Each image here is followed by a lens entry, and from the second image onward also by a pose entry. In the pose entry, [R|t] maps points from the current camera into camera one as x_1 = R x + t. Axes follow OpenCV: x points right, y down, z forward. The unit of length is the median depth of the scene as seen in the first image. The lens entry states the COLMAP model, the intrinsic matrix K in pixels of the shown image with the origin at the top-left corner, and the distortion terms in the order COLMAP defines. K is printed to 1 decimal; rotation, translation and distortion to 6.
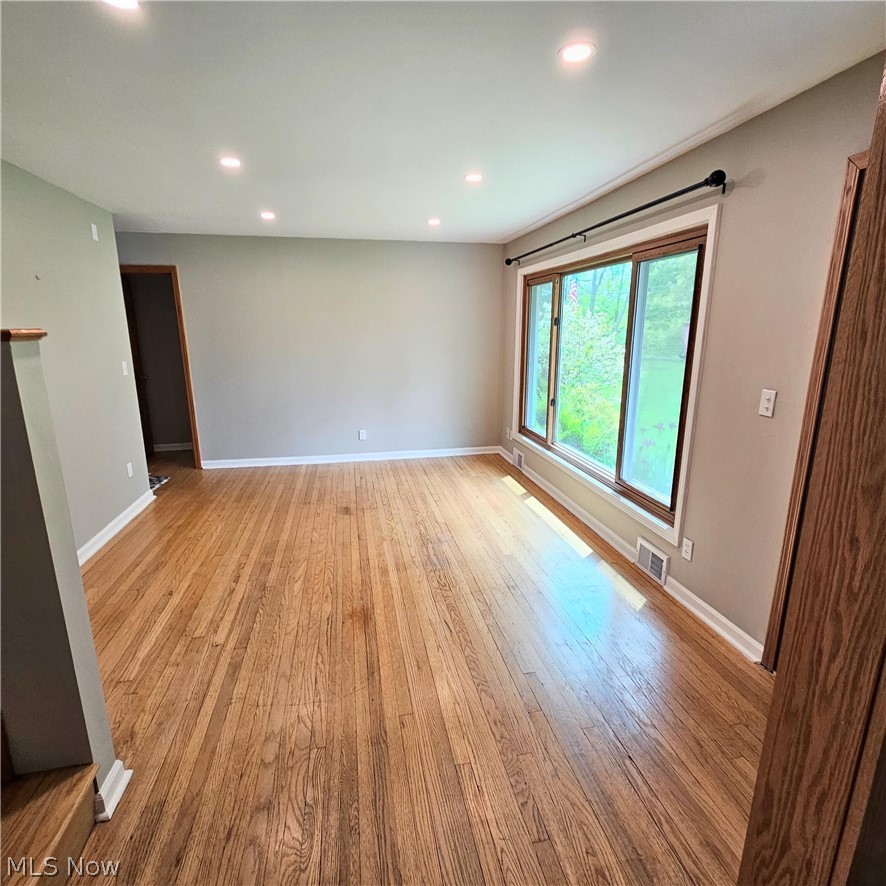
lens RADIAL K [[488.4, 0, 443.3], [0, 488.4, 438.5], [0, 0, 1]] dist [-0.004021, 0.001051]
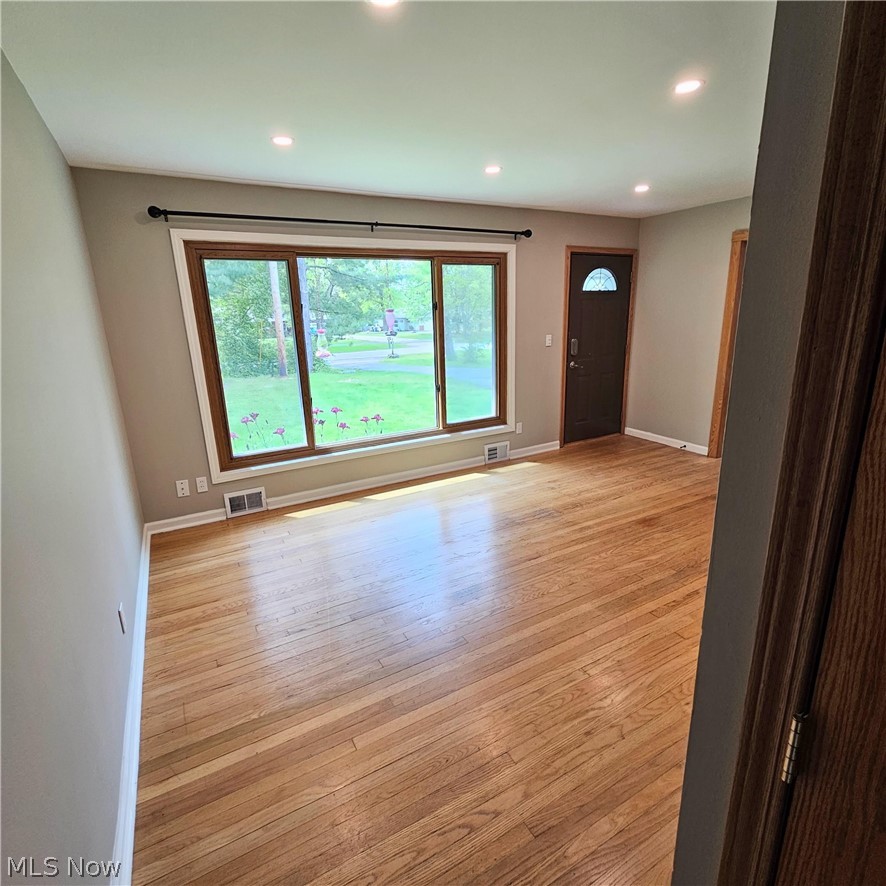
lens RADIAL K [[488.4, 0, 445.7], [0, 488.4, 442.6], [0, 0, 1]] dist [-0.004021, 0.001051]
pose [[-0.315718, -0.239700, 0.918077, -0.952769], [0.239653, 0.916051, 0.321586, -0.326852], [-0.918090, 0.321550, -0.231769, 1.419392]]
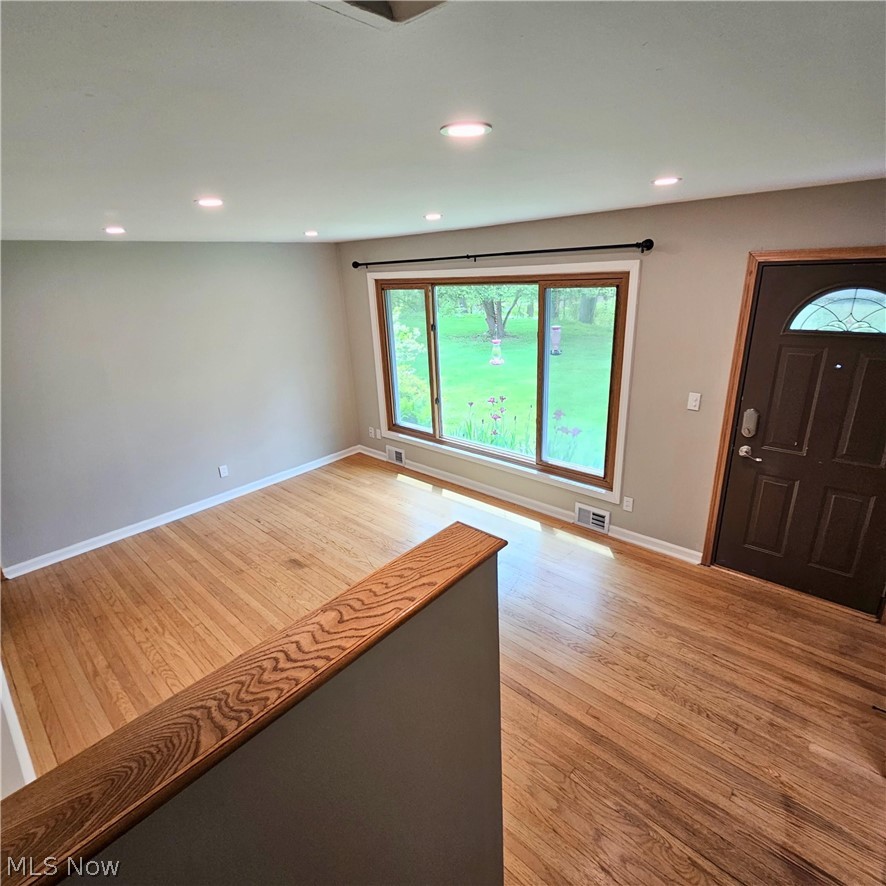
lens RADIAL K [[488.4, 0, 443.8], [0, 488.4, 440.1], [0, 0, 1]] dist [-0.004021, 0.001051]
pose [[0.806045, -0.228379, 0.546017, -0.537953], [0.175143, 0.973274, 0.148534, -0.209365], [-0.565347, -0.024094, 0.824501, 0.123874]]
